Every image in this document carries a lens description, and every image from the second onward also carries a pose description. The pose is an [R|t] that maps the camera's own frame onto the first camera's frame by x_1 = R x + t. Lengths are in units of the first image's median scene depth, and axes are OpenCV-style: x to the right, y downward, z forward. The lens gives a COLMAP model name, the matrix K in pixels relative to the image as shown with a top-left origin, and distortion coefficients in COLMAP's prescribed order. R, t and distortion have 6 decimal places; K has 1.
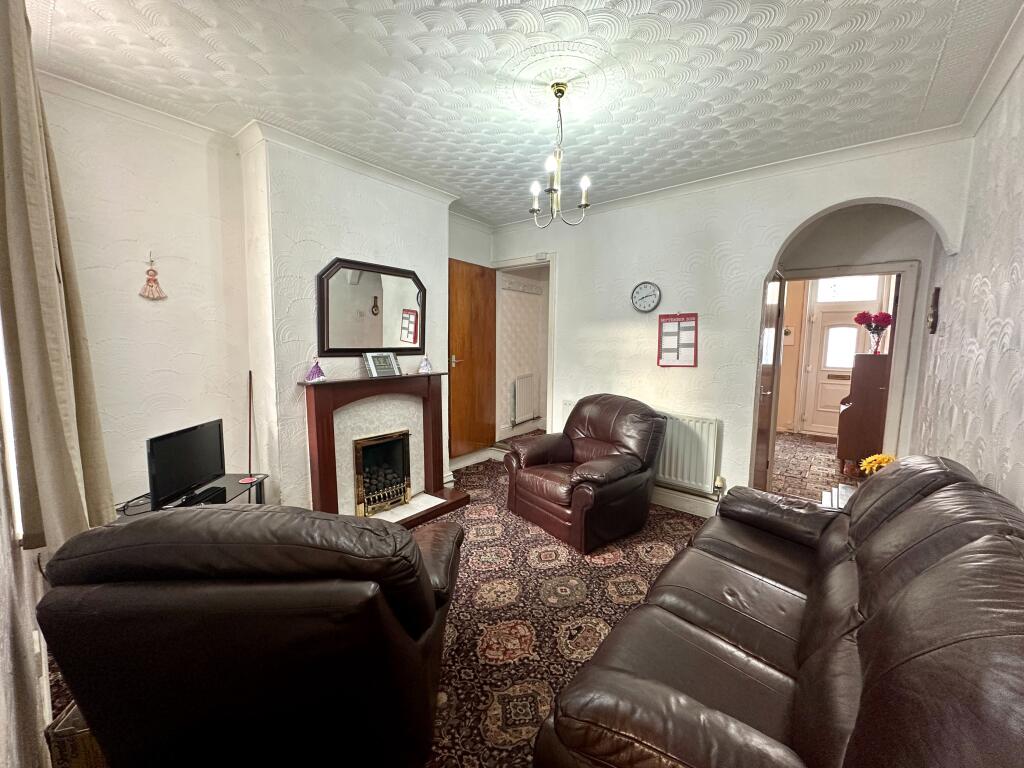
lens RADIAL K [[408.3, 0, 512.6], [0, 408.3, 381.6], [0, 0, 1]] dist [0.000130, -0.000075]
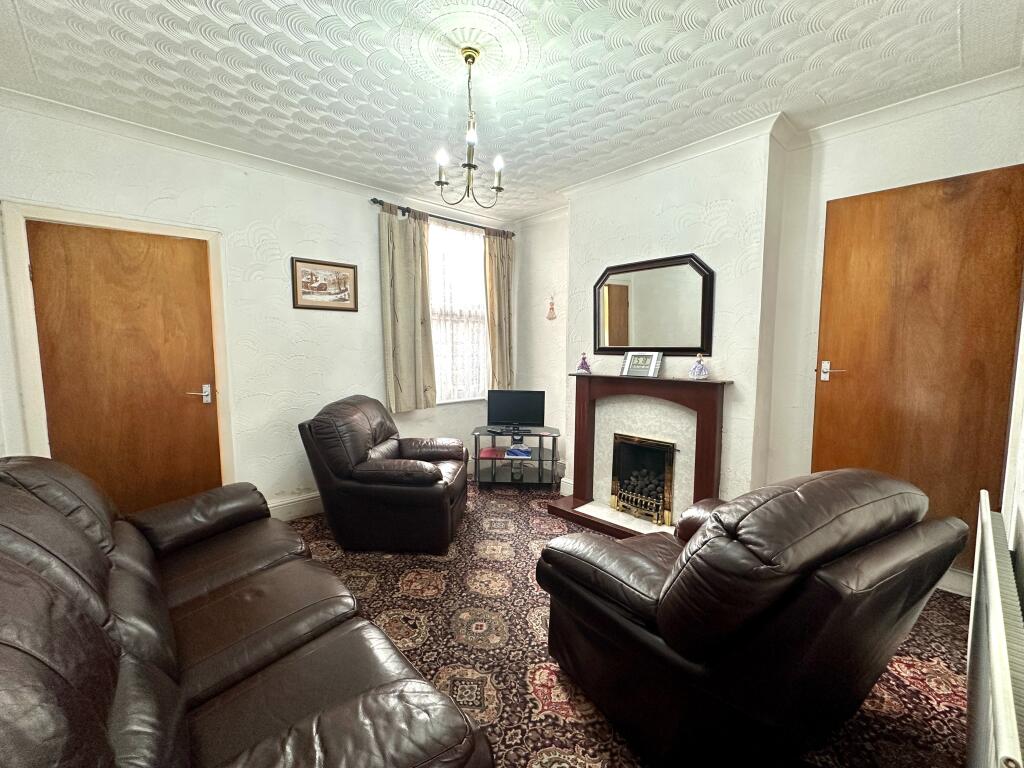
lens RADIAL K [[417.2, 0, 541.6], [0, 417.2, 386.5], [0, 0, 1]] dist [-0.039668, -0.000050]
pose [[-0.107049, 0.089501, -0.990217, 0.826166], [-0.087600, 0.991218, 0.099062, -0.079354], [0.990387, 0.097348, -0.098268, 1.043619]]
